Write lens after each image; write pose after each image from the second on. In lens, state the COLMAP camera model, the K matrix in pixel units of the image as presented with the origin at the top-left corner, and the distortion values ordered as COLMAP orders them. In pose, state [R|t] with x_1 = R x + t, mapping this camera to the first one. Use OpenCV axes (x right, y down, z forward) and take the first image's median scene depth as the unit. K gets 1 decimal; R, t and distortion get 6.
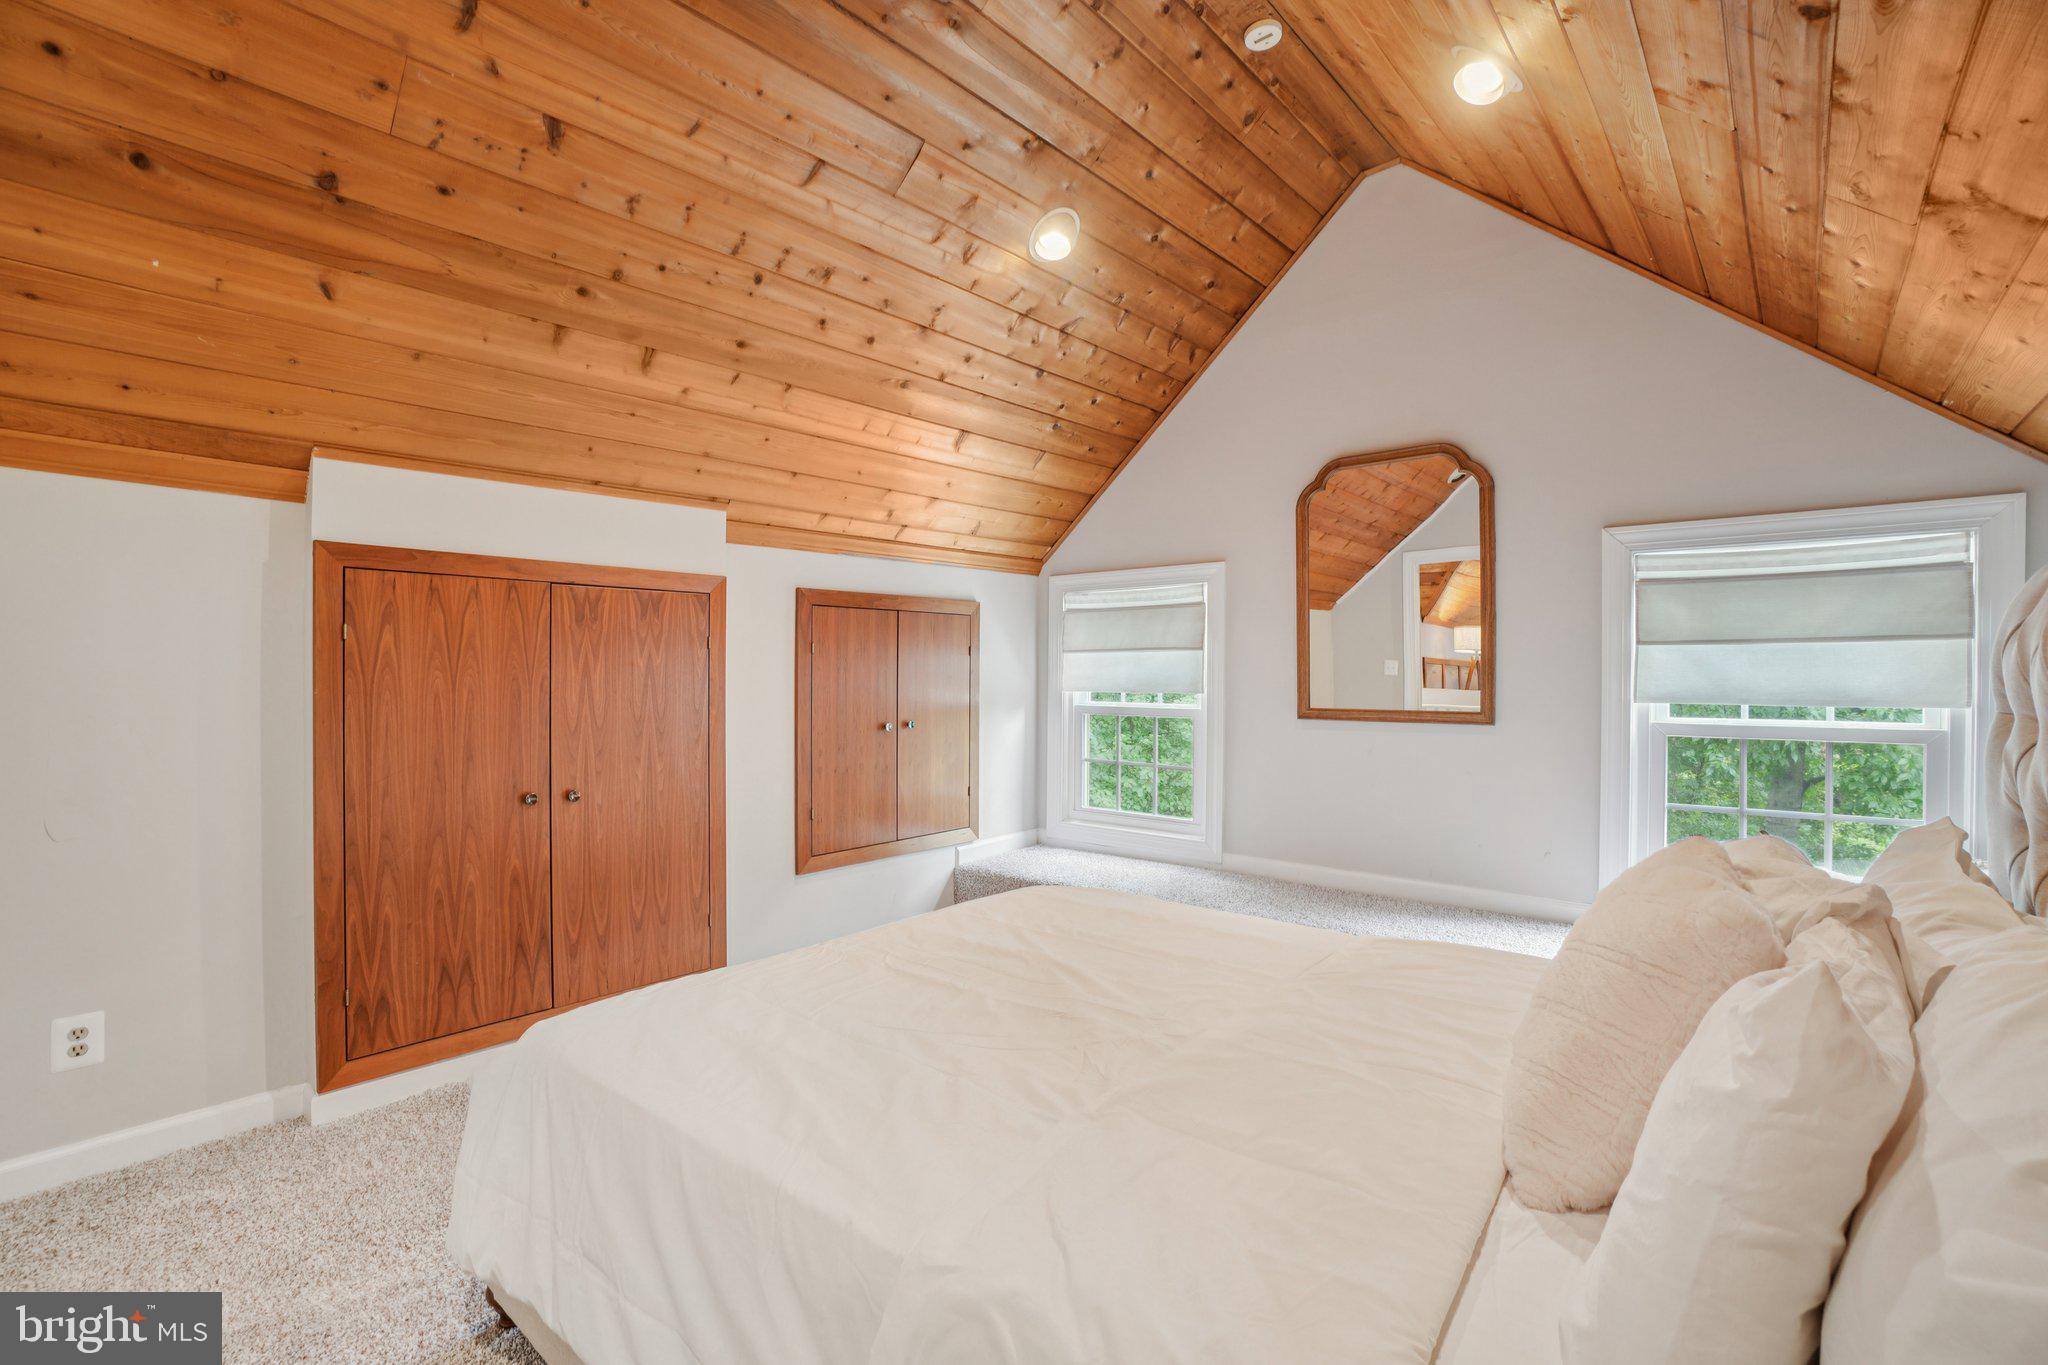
lens RADIAL K [[925.0, 0, 964.9], [0, 925.0, 675.7], [0, 0, 1]] dist [-0.063807, 0.029824]
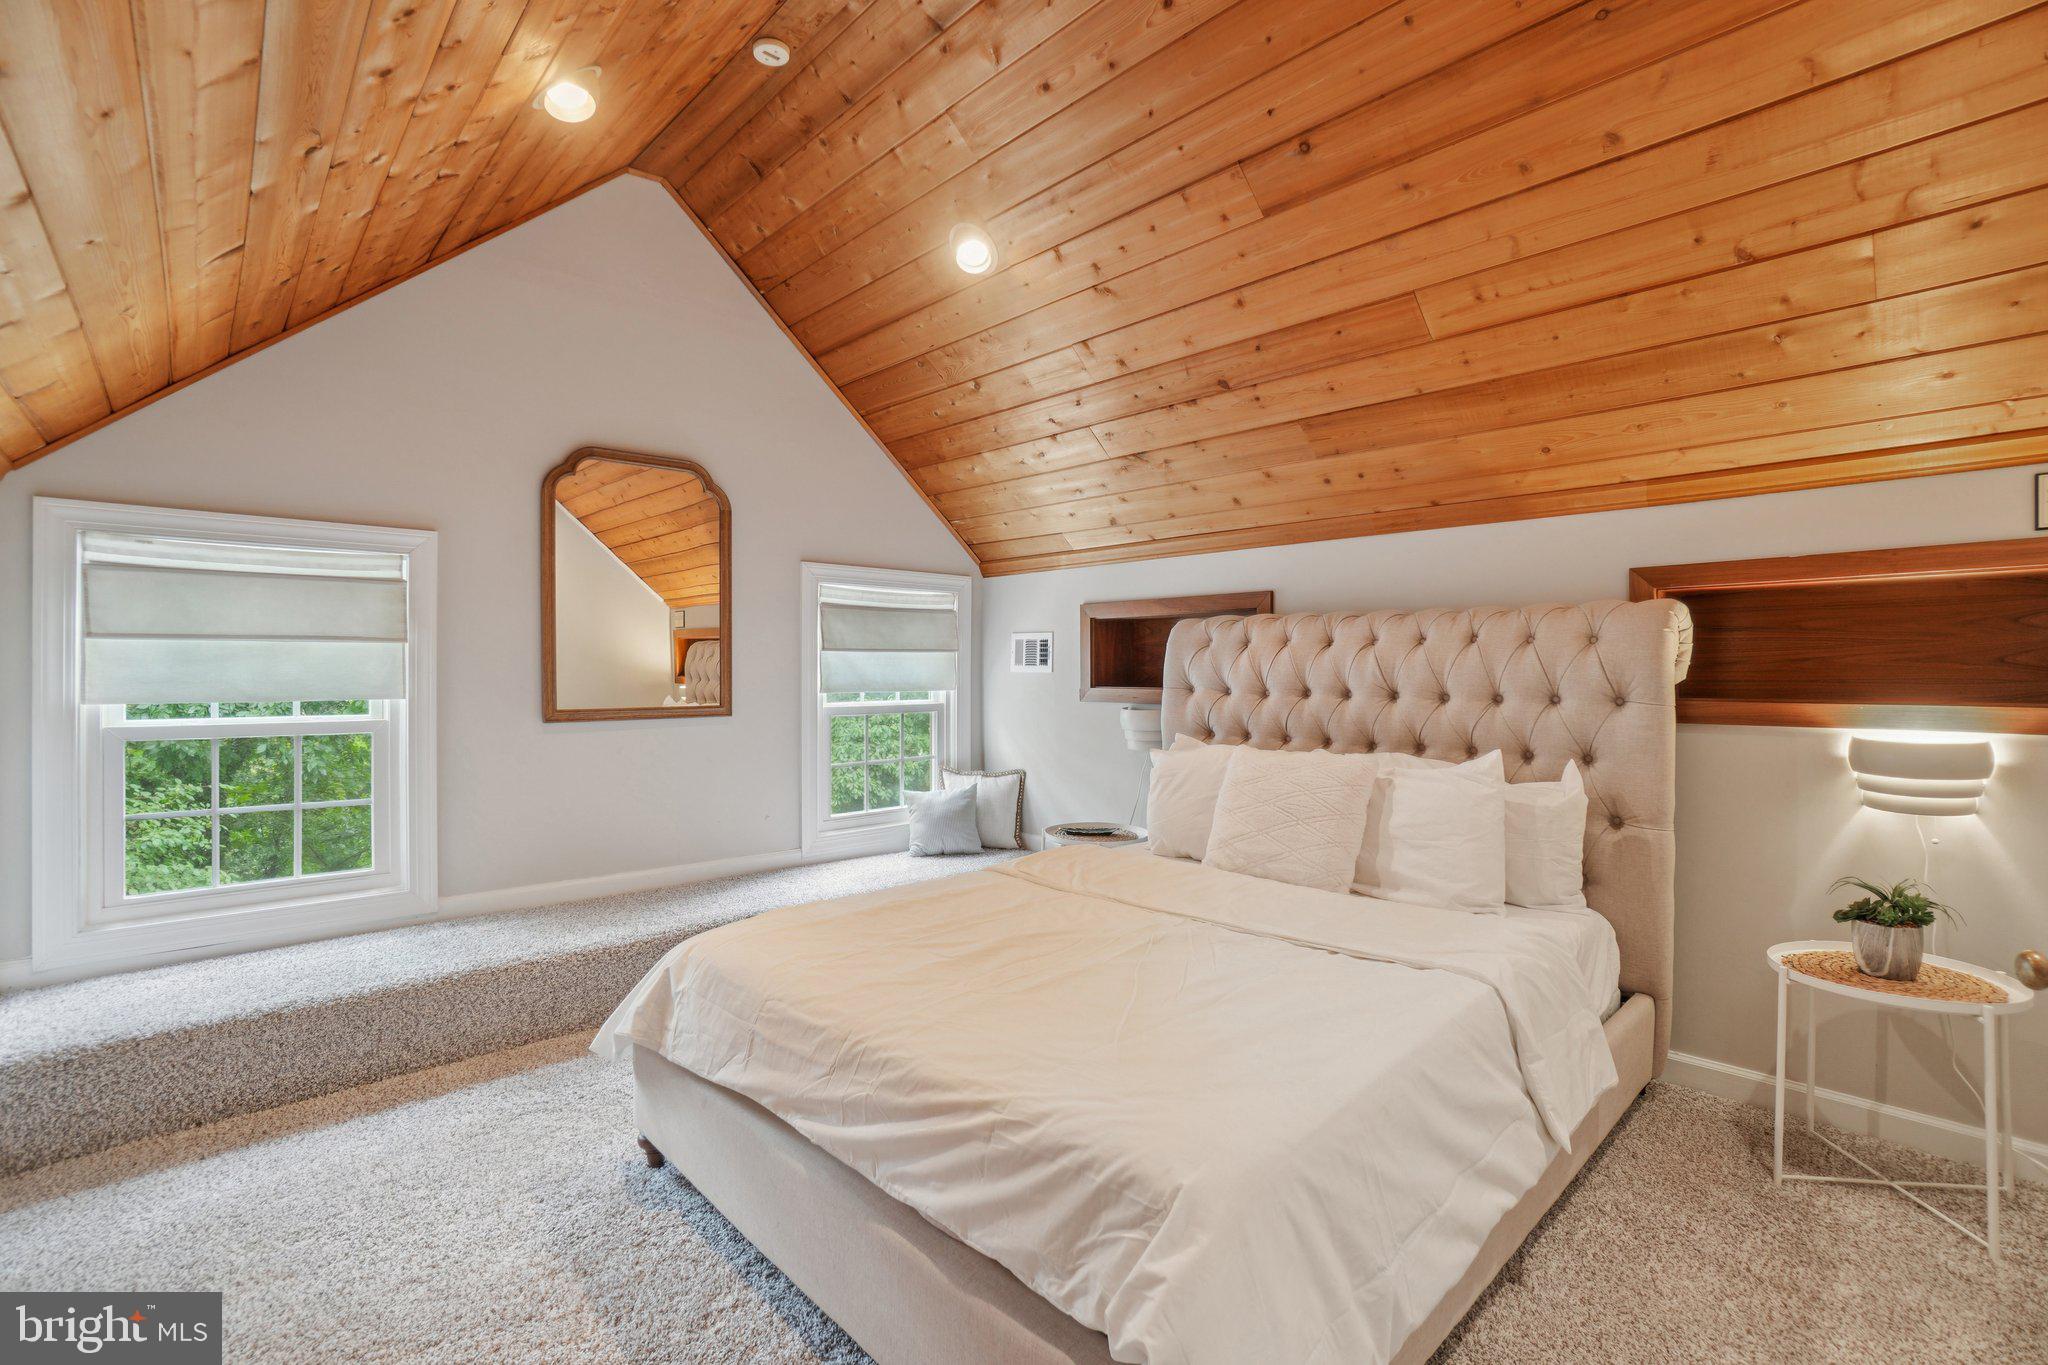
lens RADIAL K [[917.1, 0, 1048.9], [0, 917.1, 656.8], [0, 0, 1]] dist [-0.020704, -0.000351]
pose [[0.072227, 0.014744, 0.997279, -0.456191], [0.003882, 0.999879, -0.015063, -0.002048], [-0.997381, 0.004959, 0.072161, 0.413399]]
